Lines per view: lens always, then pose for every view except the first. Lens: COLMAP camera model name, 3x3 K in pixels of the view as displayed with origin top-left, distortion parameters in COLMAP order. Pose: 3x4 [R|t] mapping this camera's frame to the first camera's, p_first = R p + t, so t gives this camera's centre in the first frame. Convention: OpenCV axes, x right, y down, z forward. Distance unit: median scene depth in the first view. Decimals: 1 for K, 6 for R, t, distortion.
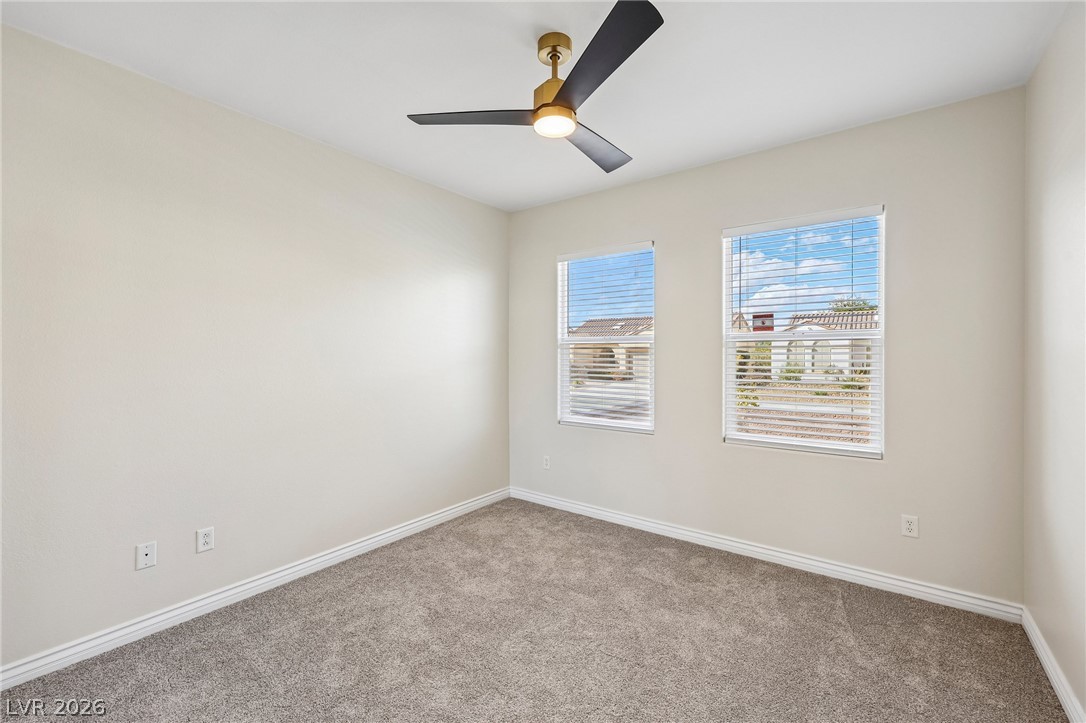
lens RADIAL K [[441.1, 0, 544.6], [0, 441.1, 357.5], [0, 0, 1]] dist [0.001786, 0.000067]
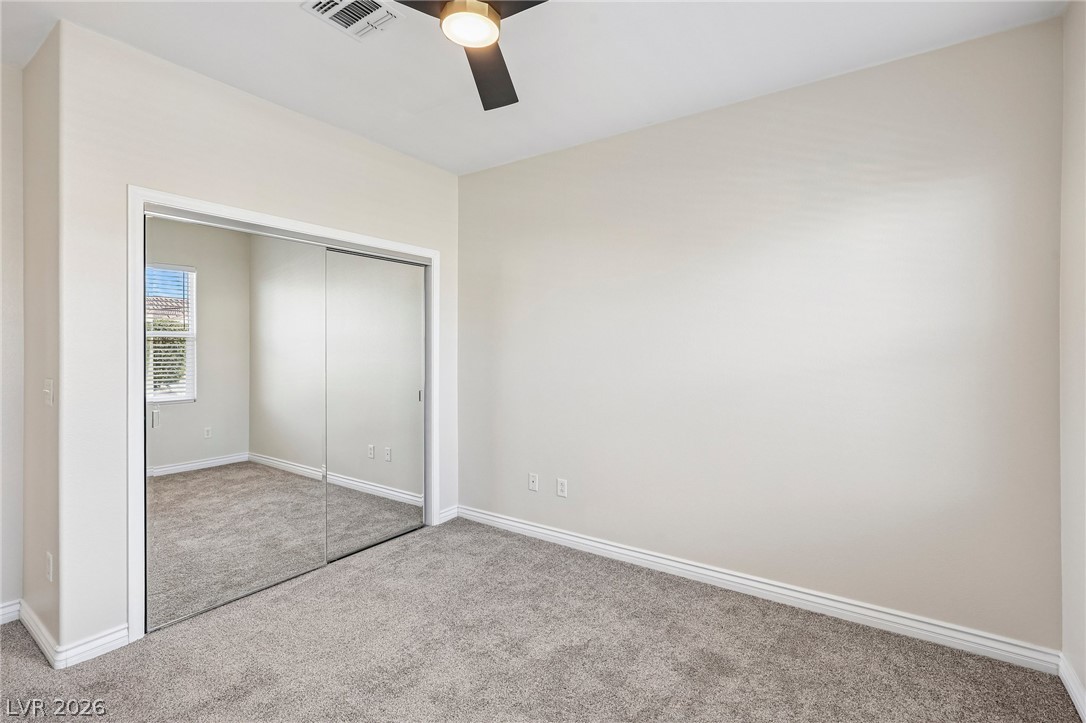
lens RADIAL K [[500.0, 0, 543.9], [0, 500.0, 358.2], [0, 0, 1]] dist [0.005519, 0.000608]
pose [[0.033916, 0.013119, -0.999339, 0.501524], [-0.001794, 0.999913, 0.013066, 0.010936], [0.999423, 0.001349, 0.033937, 0.656063]]
